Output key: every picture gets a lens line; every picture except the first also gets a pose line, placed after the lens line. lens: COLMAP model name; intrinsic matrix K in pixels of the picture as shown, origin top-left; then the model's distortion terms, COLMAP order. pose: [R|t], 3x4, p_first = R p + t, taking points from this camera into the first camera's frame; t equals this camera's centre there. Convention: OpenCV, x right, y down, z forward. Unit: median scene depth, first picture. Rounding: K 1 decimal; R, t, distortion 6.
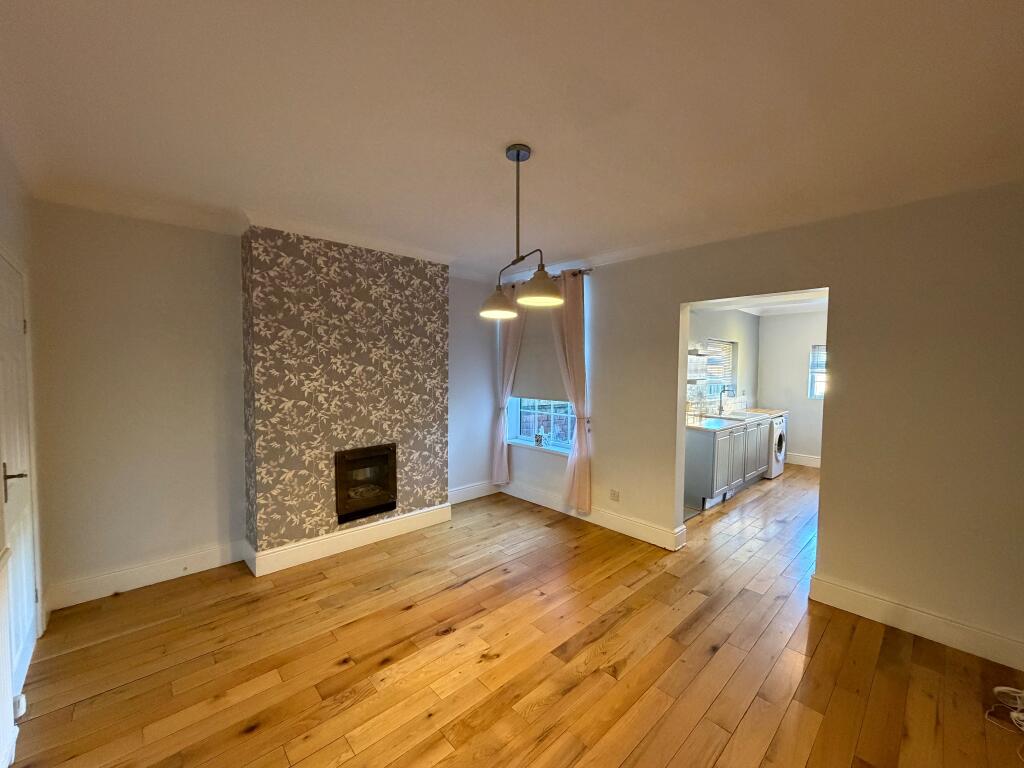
lens RADIAL K [[408.1, 0, 510.8], [0, 408.1, 380.3], [0, 0, 1]] dist [-0.000453, 0.000352]
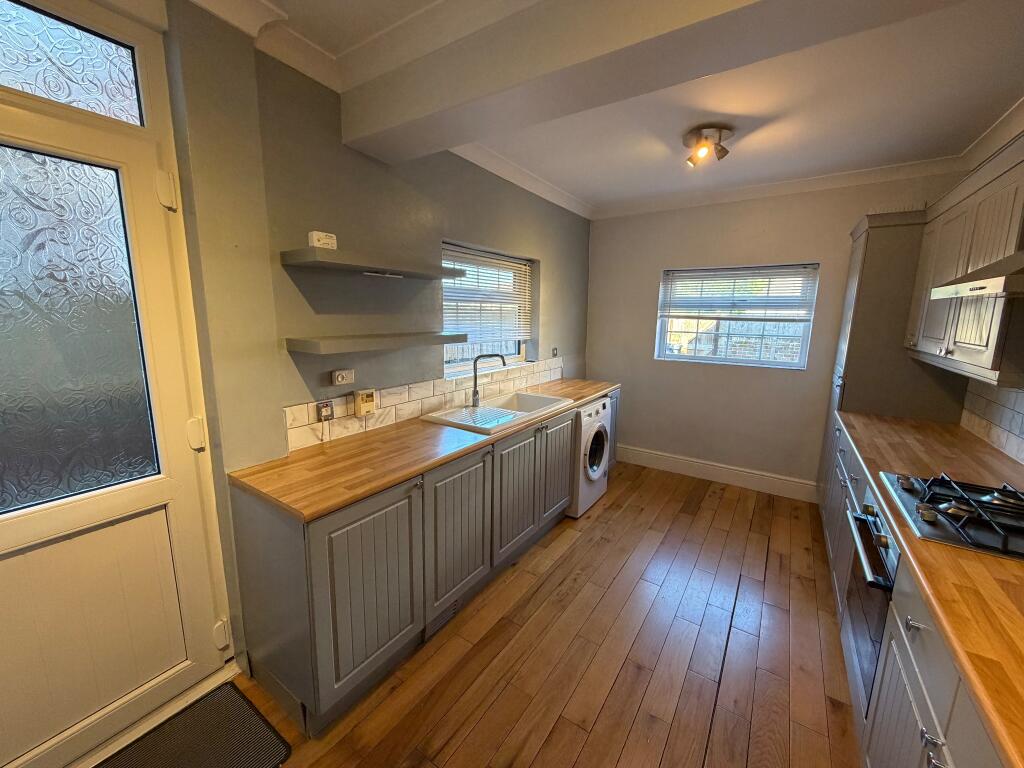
lens RADIAL K [[408.1, 0, 510.8], [0, 408.1, 383.9], [0, 0, 1]] dist [-0.000453, 0.000352]
pose [[0.975105, -0.040633, 0.217990, 0.428034], [0.012694, 0.991685, 0.128063, -0.000770], [-0.221381, -0.122108, 0.967512, 0.506074]]
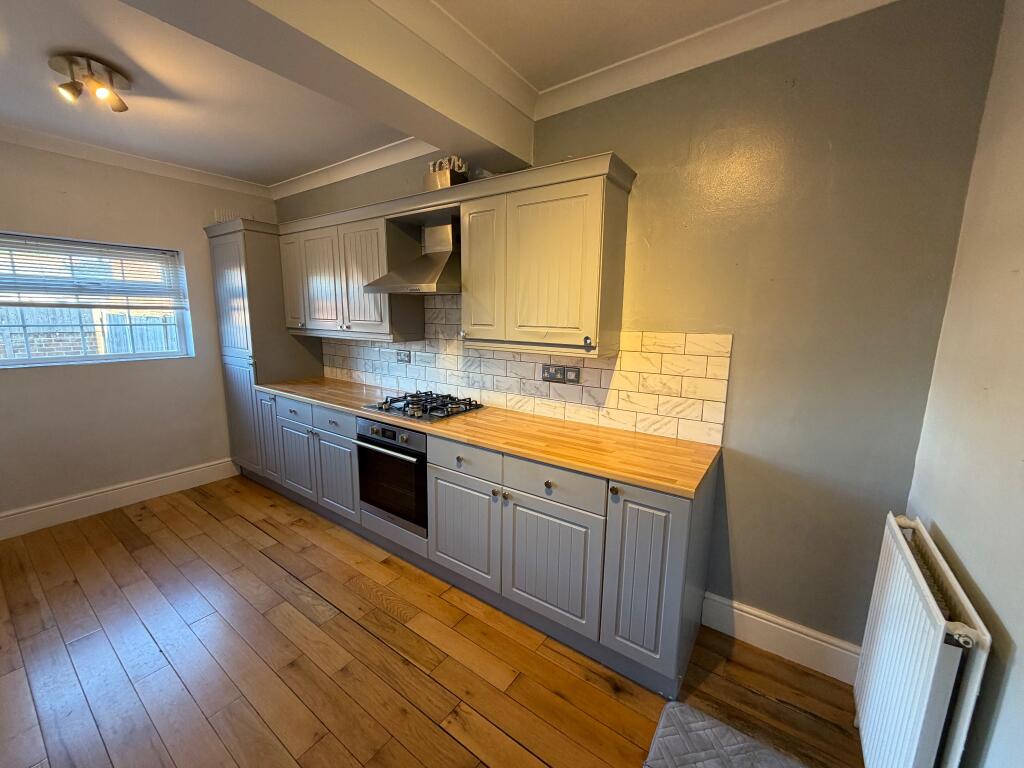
lens RADIAL K [[408.1, 0, 508.2], [0, 408.1, 385.2], [0, 0, 1]] dist [-0.000453, 0.000352]
pose [[-0.195612, -0.187238, 0.962641, 0.302151], [0.031916, 0.979869, 0.197074, -0.002398], [-0.980162, 0.069273, -0.185698, 0.640678]]
